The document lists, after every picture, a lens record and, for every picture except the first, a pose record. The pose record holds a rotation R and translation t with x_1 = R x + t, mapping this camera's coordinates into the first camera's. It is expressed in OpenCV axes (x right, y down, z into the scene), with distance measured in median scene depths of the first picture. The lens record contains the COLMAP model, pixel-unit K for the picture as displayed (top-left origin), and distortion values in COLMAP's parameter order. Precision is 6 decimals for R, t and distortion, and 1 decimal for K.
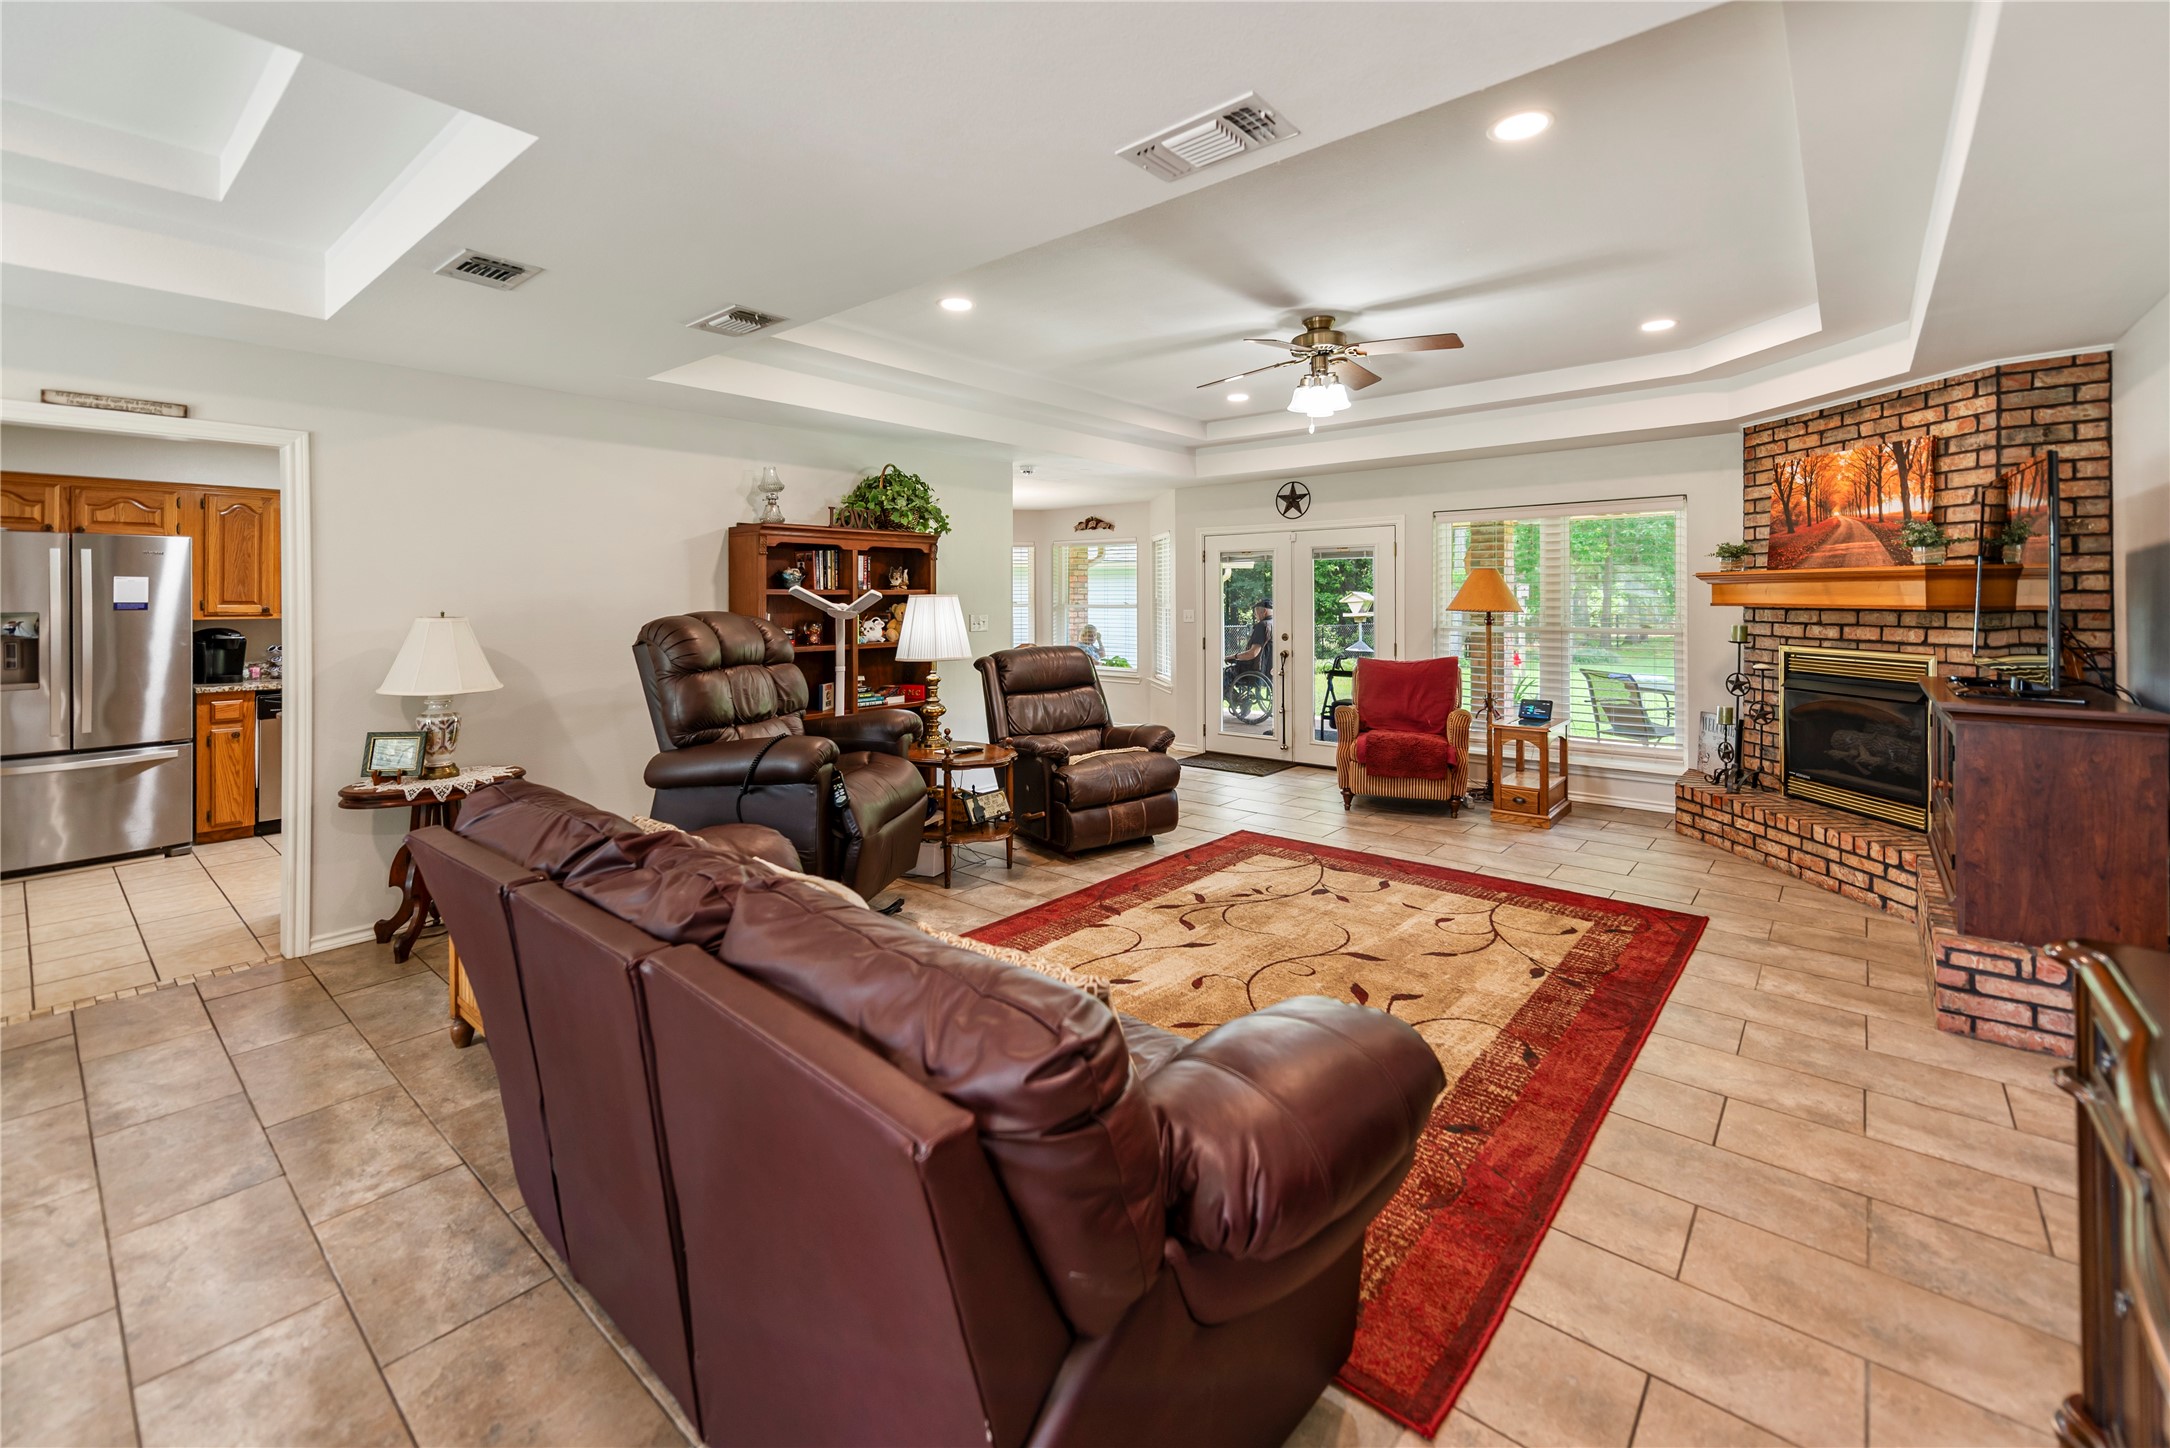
lens RADIAL K [[904.3, 0, 1080.9], [0, 904.3, 589.1], [0, 0, 1]] dist [0.019168, -0.004079]
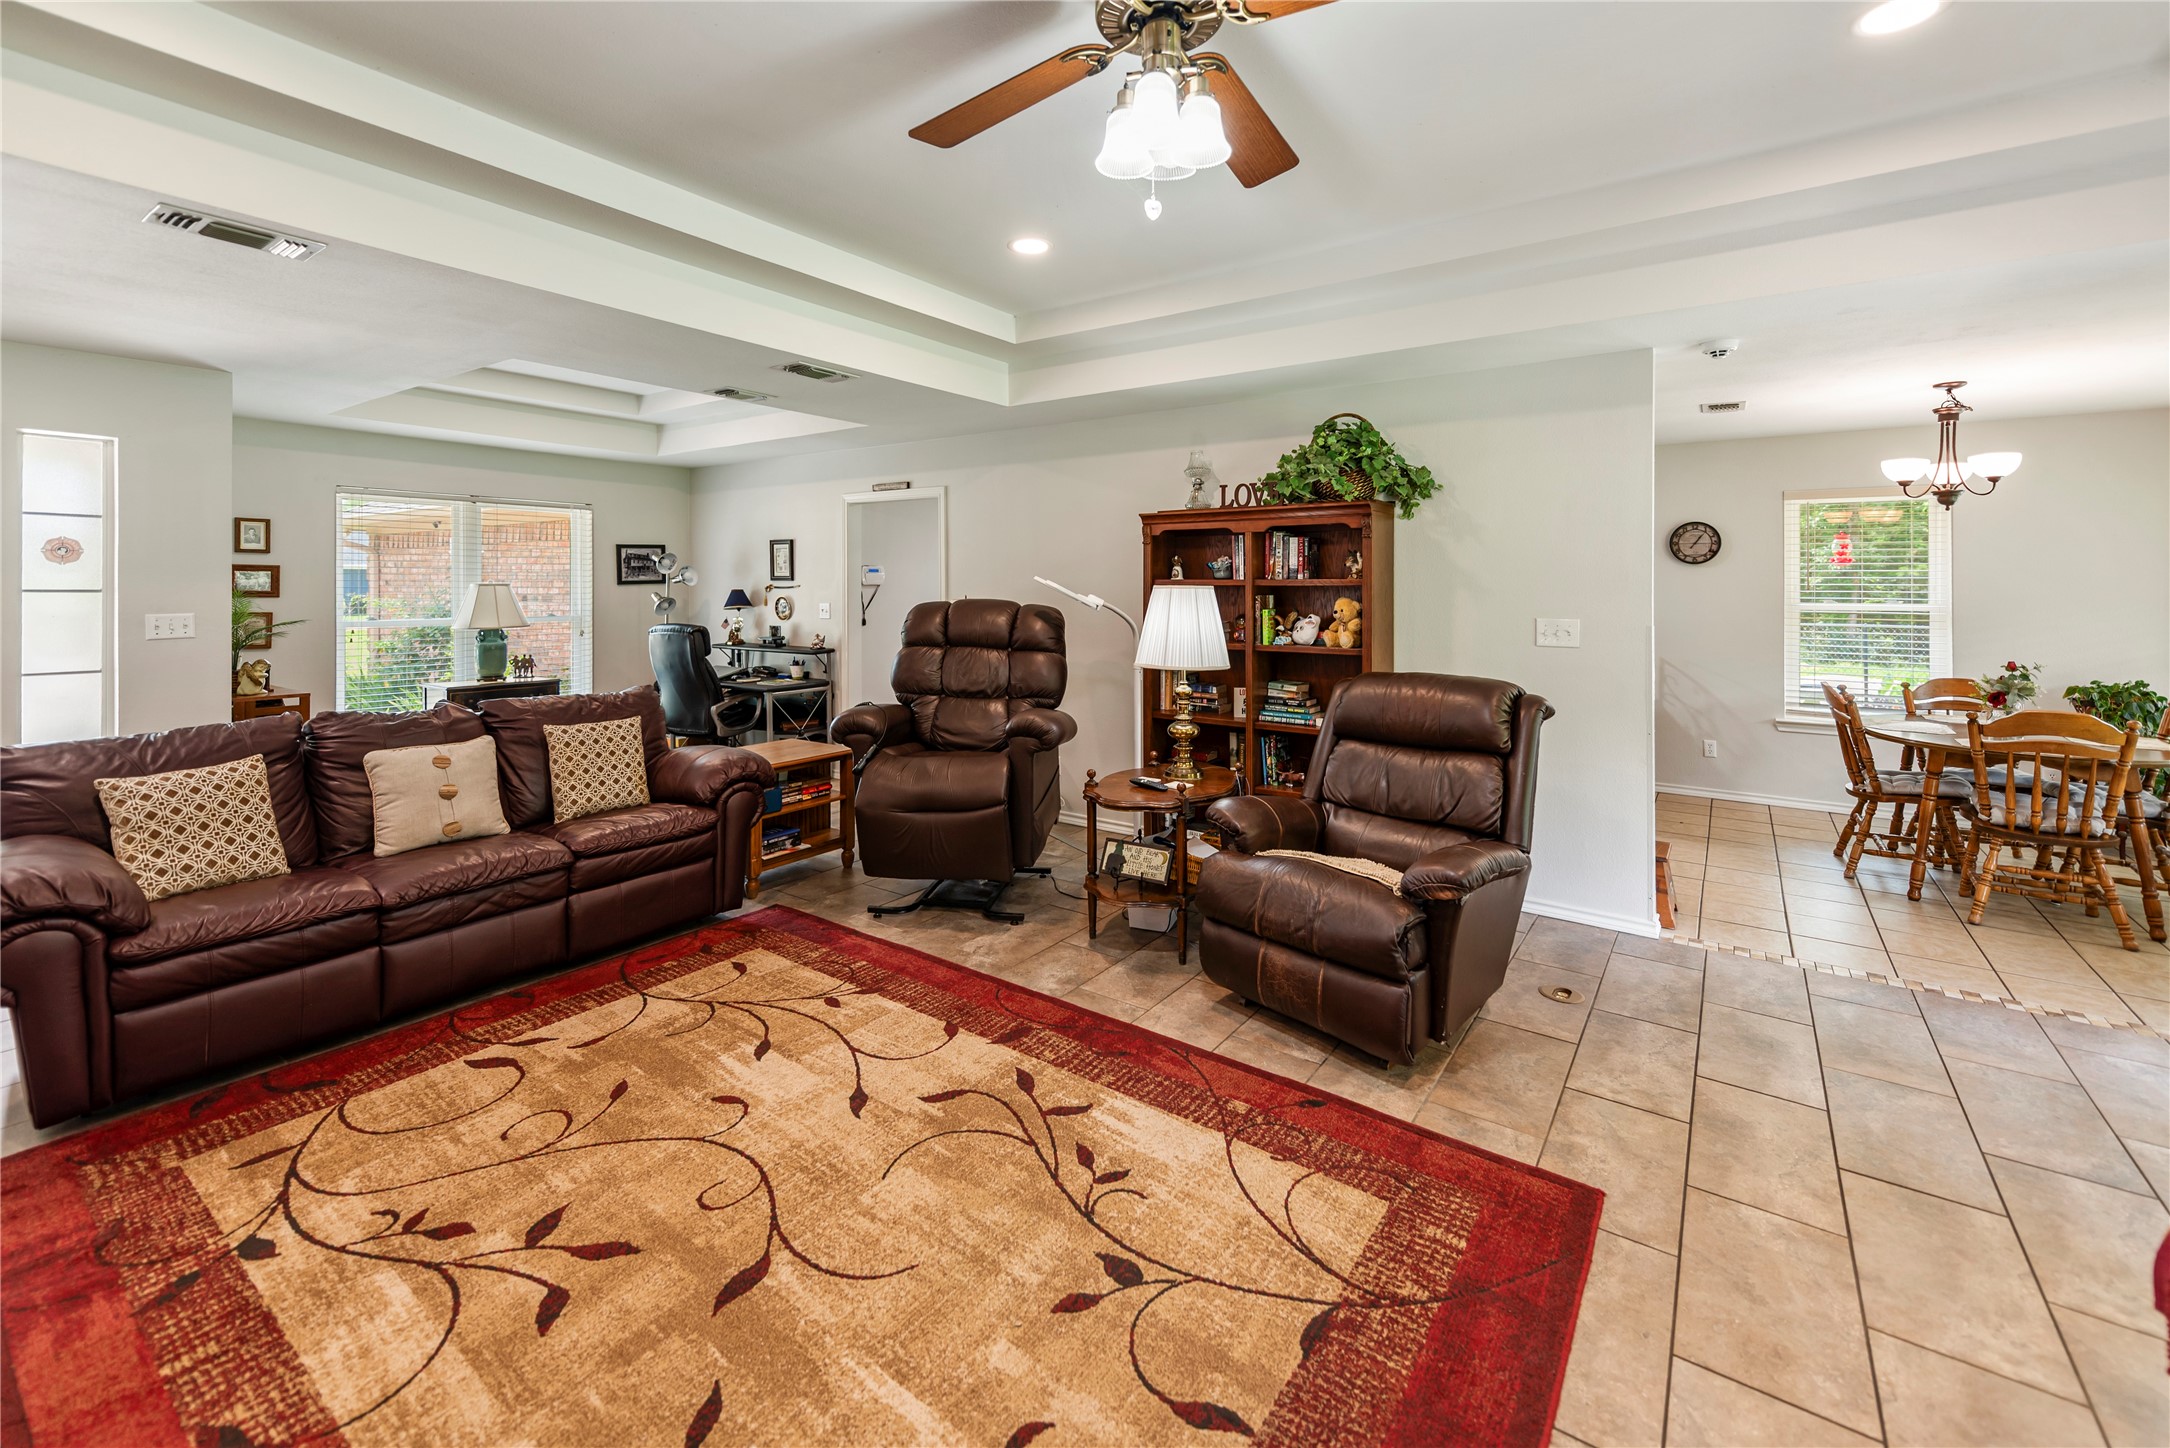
lens RADIAL K [[904.3, 0, 1080.9], [0, 904.3, 589.1], [0, 0, 1]] dist [0.019168, -0.004079]
pose [[0.082973, 0.008571, -0.996515, 0.678114], [0.002903, 0.999957, 0.008843, 0.001644], [0.996548, -0.003626, 0.082945, 0.920389]]
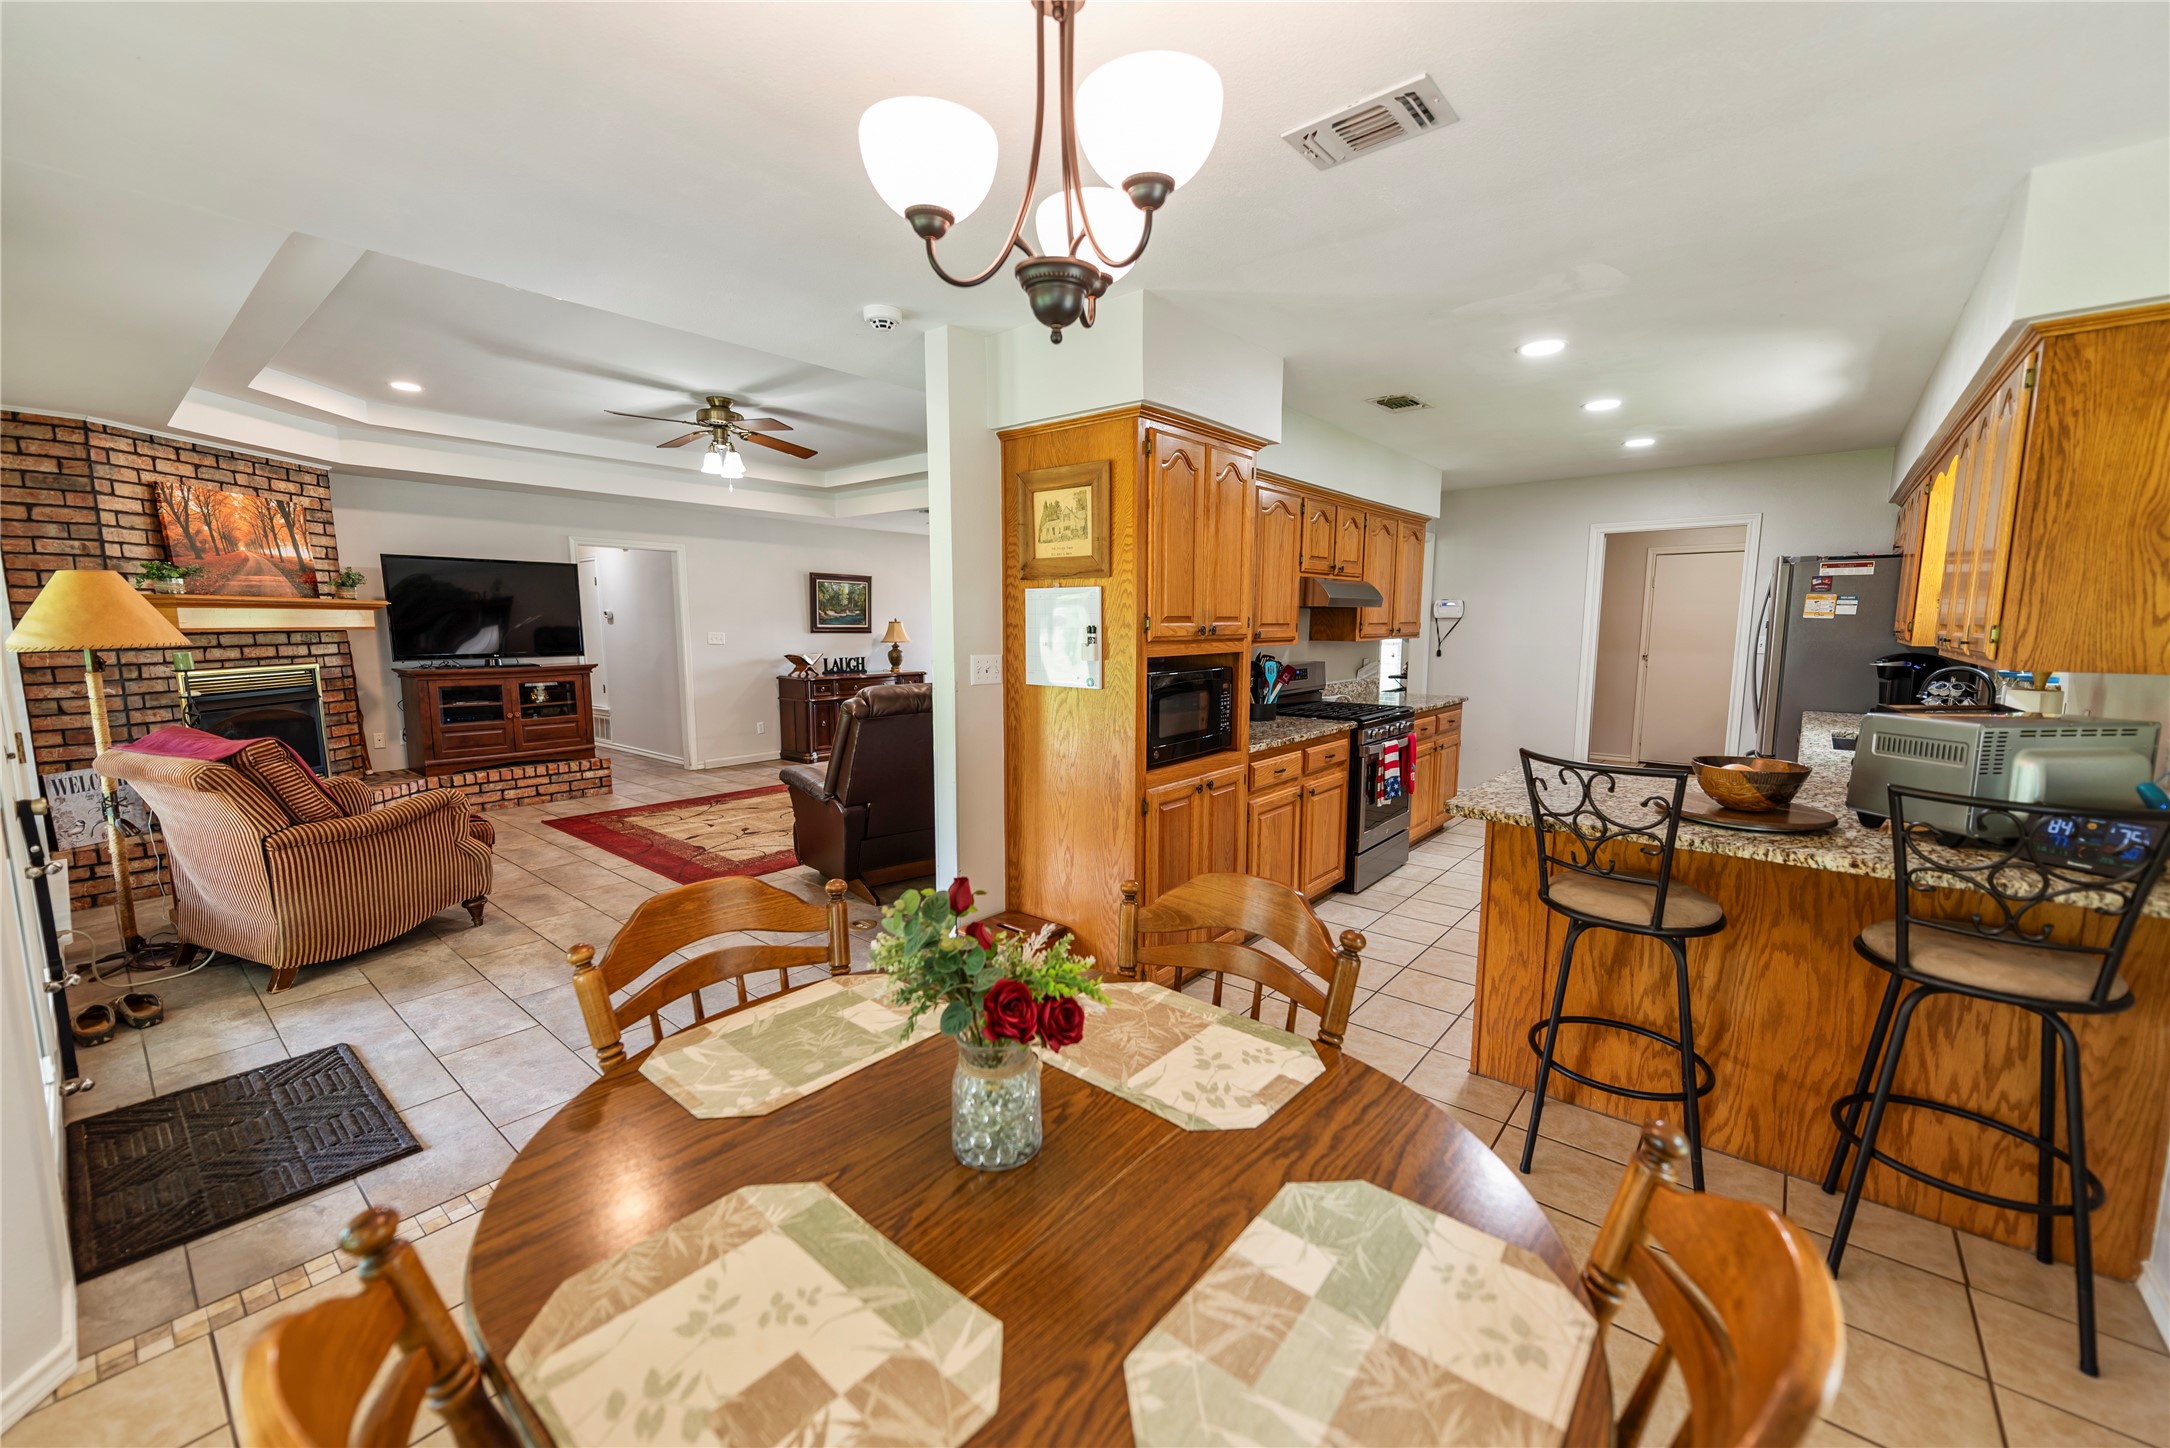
lens RADIAL K [[847.2, 0, 1095.7], [0, 847.2, 724.5], [0, 0, 1]] dist [0.011295, -0.000042]
pose [[-0.999843, 0.005973, -0.016691, -0.236538], [0.004006, 0.993300, 0.115497, 0.017864], [0.017269, 0.115412, -0.993168, 2.222069]]
